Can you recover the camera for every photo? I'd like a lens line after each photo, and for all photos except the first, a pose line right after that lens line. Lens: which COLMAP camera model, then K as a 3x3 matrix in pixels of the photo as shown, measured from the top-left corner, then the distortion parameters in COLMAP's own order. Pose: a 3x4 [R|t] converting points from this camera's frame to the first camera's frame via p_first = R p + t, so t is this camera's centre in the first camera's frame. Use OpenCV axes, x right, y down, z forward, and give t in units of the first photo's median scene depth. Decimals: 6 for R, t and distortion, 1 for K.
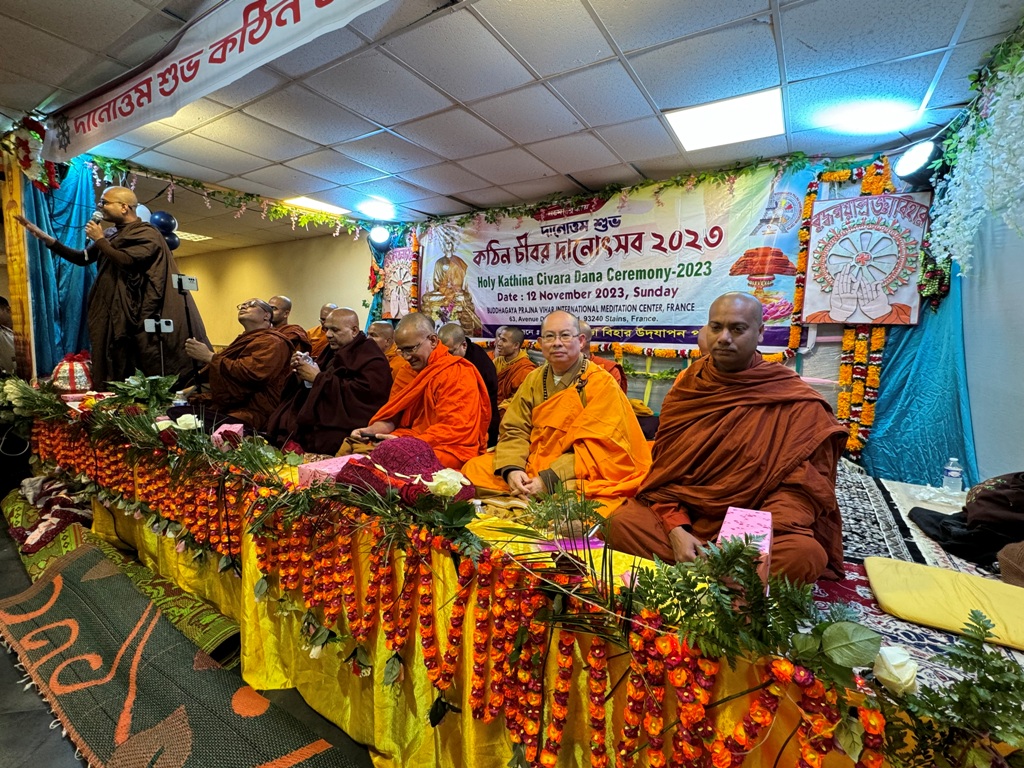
lens RADIAL K [[462.5, 0, 510.5], [0, 462.5, 385.2], [0, 0, 1]] dist [-0.002437, 0.000805]
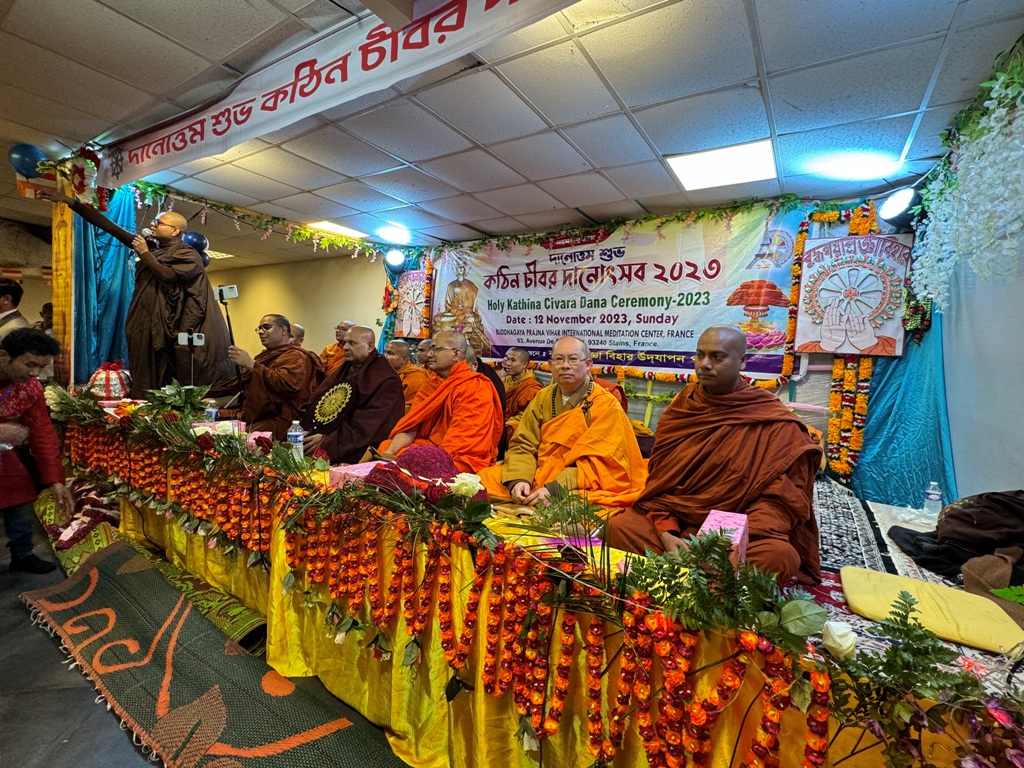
lens RADIAL K [[462.5, 0, 510.5], [0, 462.5, 385.2], [0, 0, 1]] dist [-0.002437, 0.000805]
pose [[0.999635, 0.026066, -0.007146, -0.010711], [-0.026353, 0.998706, -0.043493, 0.005065], [0.006003, 0.043666, 0.999028, -0.060494]]
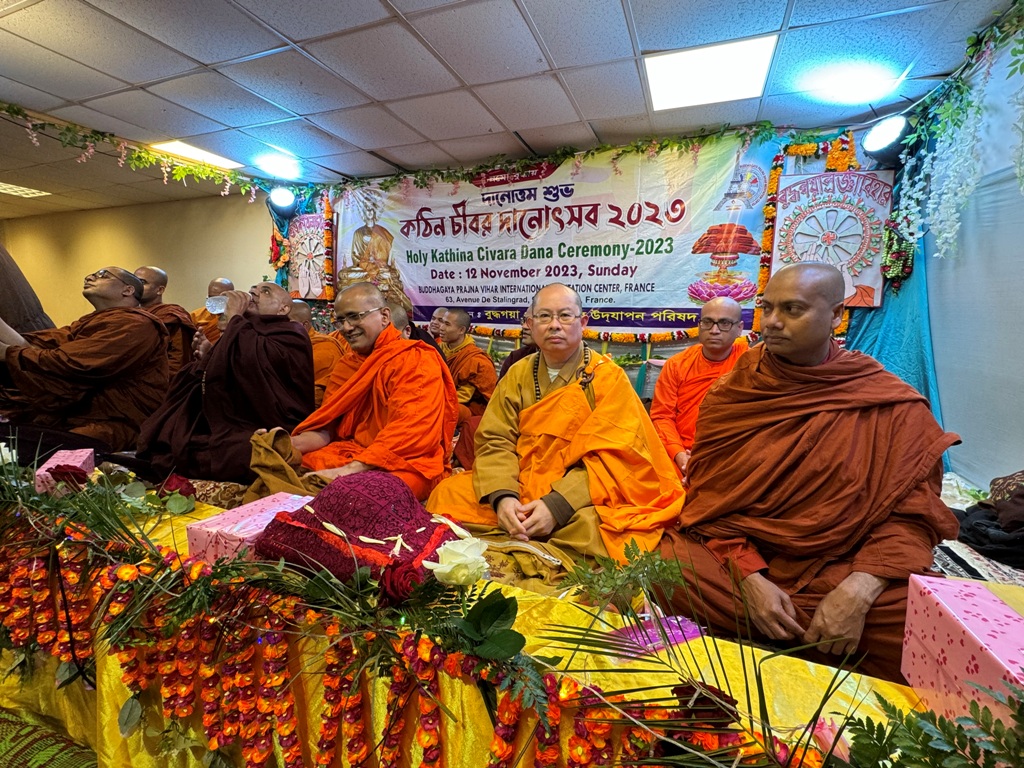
lens RADIAL K [[462.5, 0, 510.5], [0, 462.5, 385.2], [0, 0, 1]] dist [-0.002437, 0.000805]
pose [[0.982231, -0.026427, 0.185804, -0.072074], [0.019926, 0.999125, 0.036770, -0.015253], [-0.186613, -0.032414, 0.981899, 0.159937]]
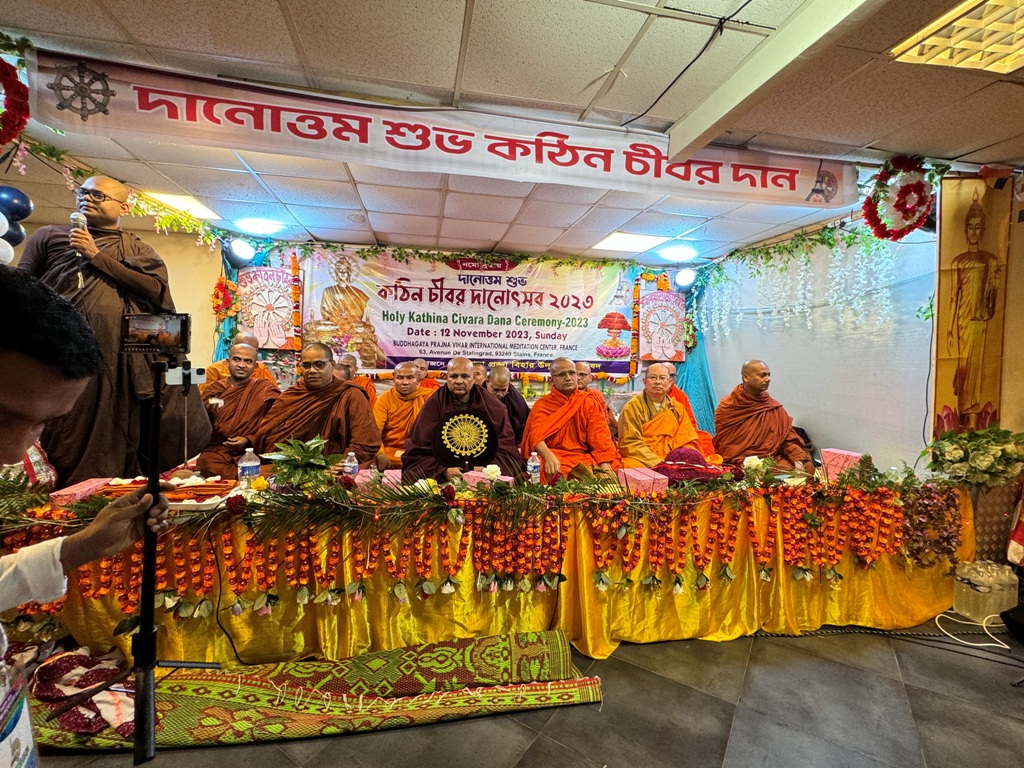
lens RADIAL K [[462.5, 0, 510.5], [0, 462.5, 385.2], [0, 0, 1]] dist [-0.002437, 0.000805]
pose [[0.717038, -0.050952, 0.695170, -0.903822], [0.068279, 0.997663, 0.002697, -0.079322], [-0.693682, 0.045532, 0.718841, 0.111027]]
